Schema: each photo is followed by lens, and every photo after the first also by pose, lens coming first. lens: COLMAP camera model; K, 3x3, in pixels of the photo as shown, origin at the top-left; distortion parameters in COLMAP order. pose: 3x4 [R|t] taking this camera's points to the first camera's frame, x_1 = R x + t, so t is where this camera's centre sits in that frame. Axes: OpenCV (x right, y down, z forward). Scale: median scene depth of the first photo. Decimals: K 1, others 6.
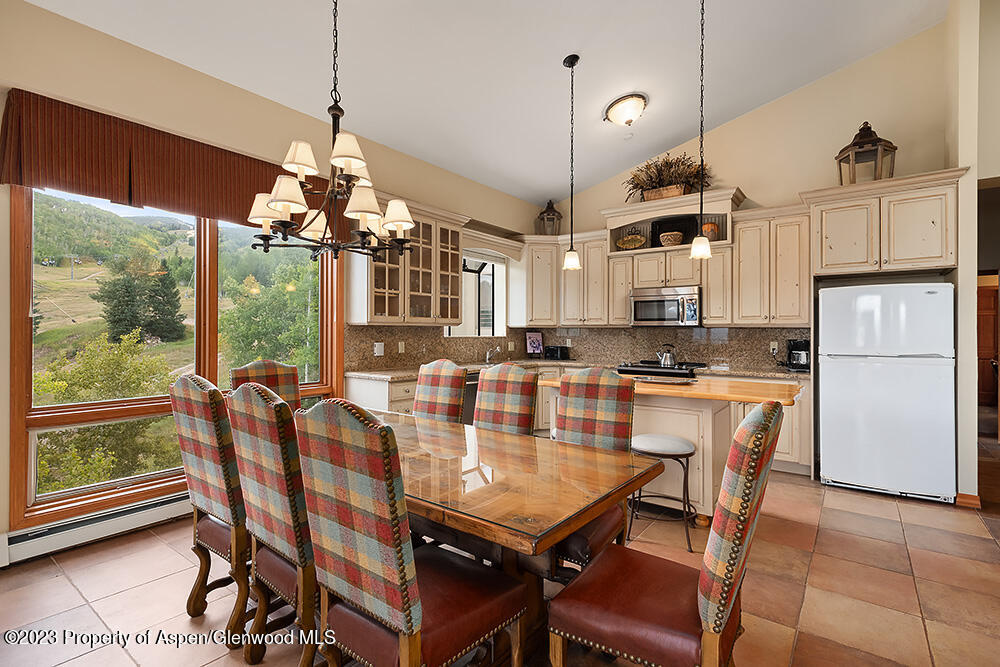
lens RADIAL K [[475.7, 0, 502.0], [0, 475.7, 326.5], [0, 0, 1]] dist [0.015358, -0.002060]
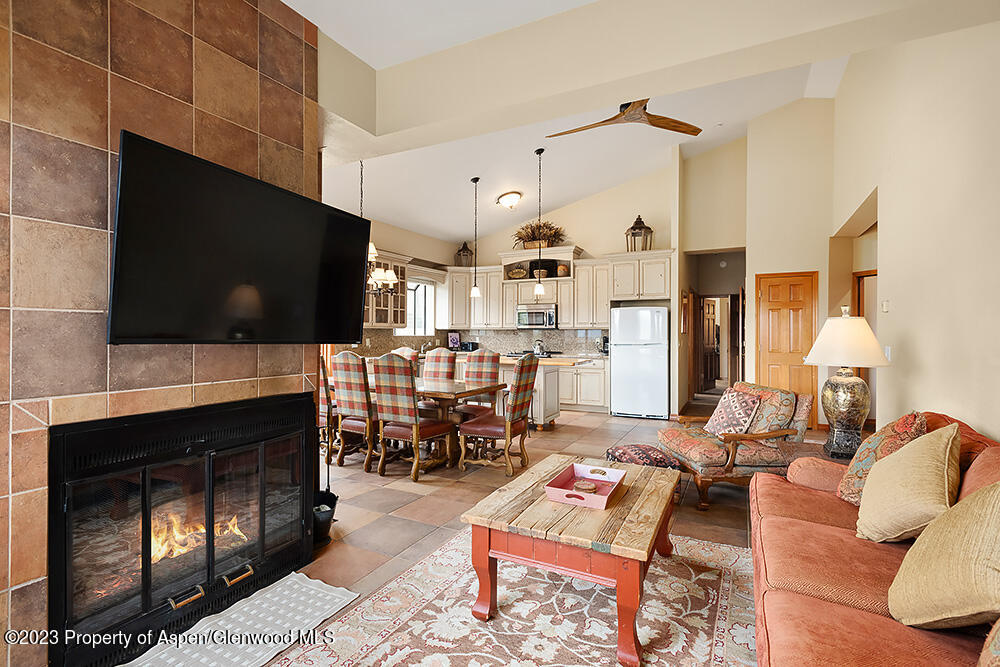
lens RADIAL K [[475.7, 0, 501.4], [0, 475.7, 327.2], [0, 0, 1]] dist [0.015358, -0.002060]
pose [[0.985768, 0.001927, 0.168099, -0.041640], [-0.001693, 0.999997, -0.001533, -0.003138], [-0.168101, 0.001226, 0.985769, -0.566126]]
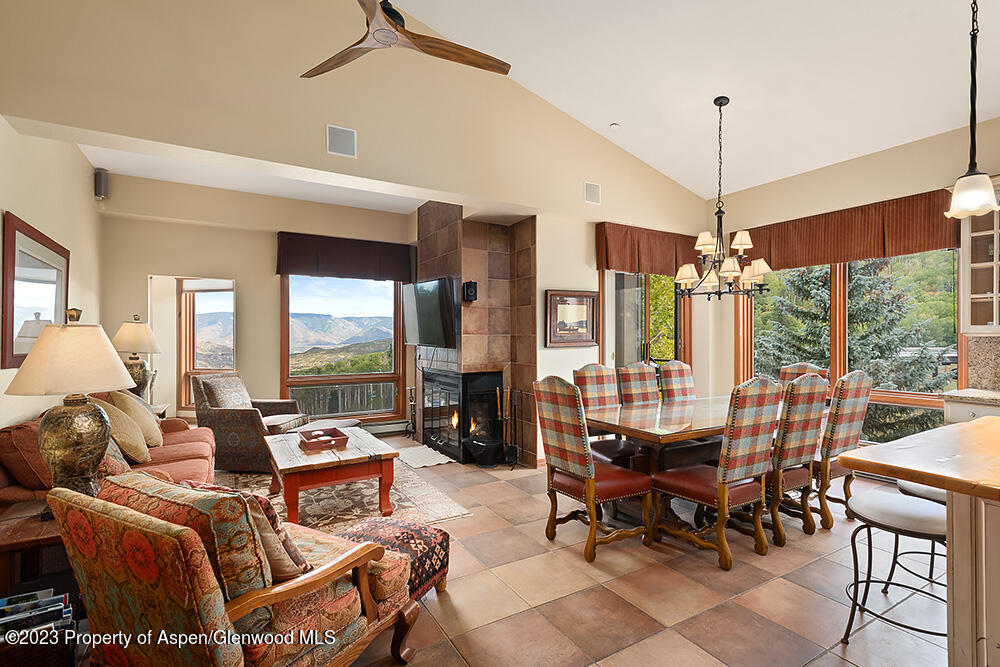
lens RADIAL K [[475.7, 0, 503.3], [0, 475.7, 340.1], [0, 0, 1]] dist [0.015358, -0.002060]
pose [[-0.386898, -0.001731, -0.922121, 0.731294], [0.005449, 0.999976, -0.004164, 0.001917], [0.922106, -0.006636, -0.386880, 0.457564]]
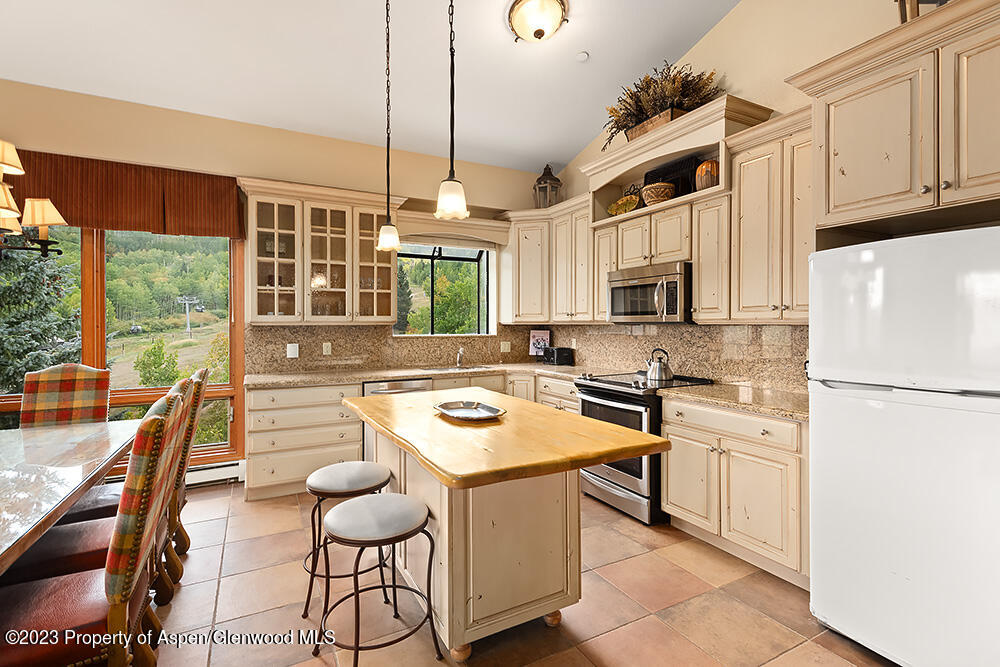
lens RADIAL K [[475.7, 0, 502.1], [0, 475.7, 323.1], [0, 0, 1]] dist [0.015358, -0.002060]
pose [[0.906301, -0.006788, -0.422577, 0.457830], [0.010660, 0.999920, 0.006801, -0.007680], [0.422497, -0.010668, 0.906301, 0.300818]]
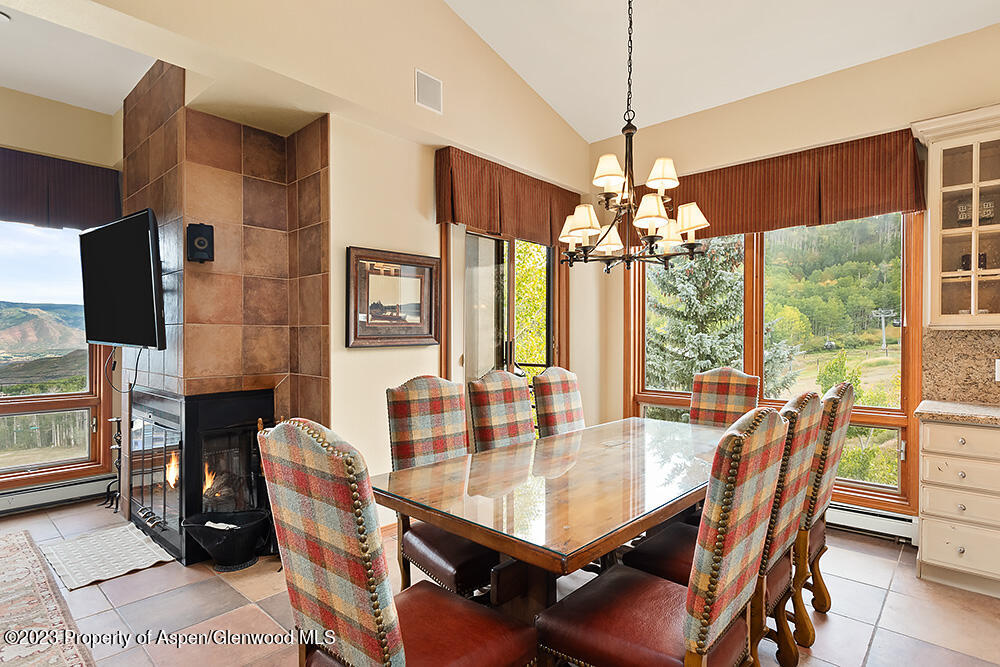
lens RADIAL K [[512.4, 0, 520.6], [0, 512.4, 341.5], [0, 0, 1]] dist [0.018018, -0.004008]
pose [[-0.064592, -0.000463, -0.997912, 0.380027], [0.004105, 0.999991, -0.000729, 0.008205], [0.997903, -0.004143, -0.064590, 0.402581]]
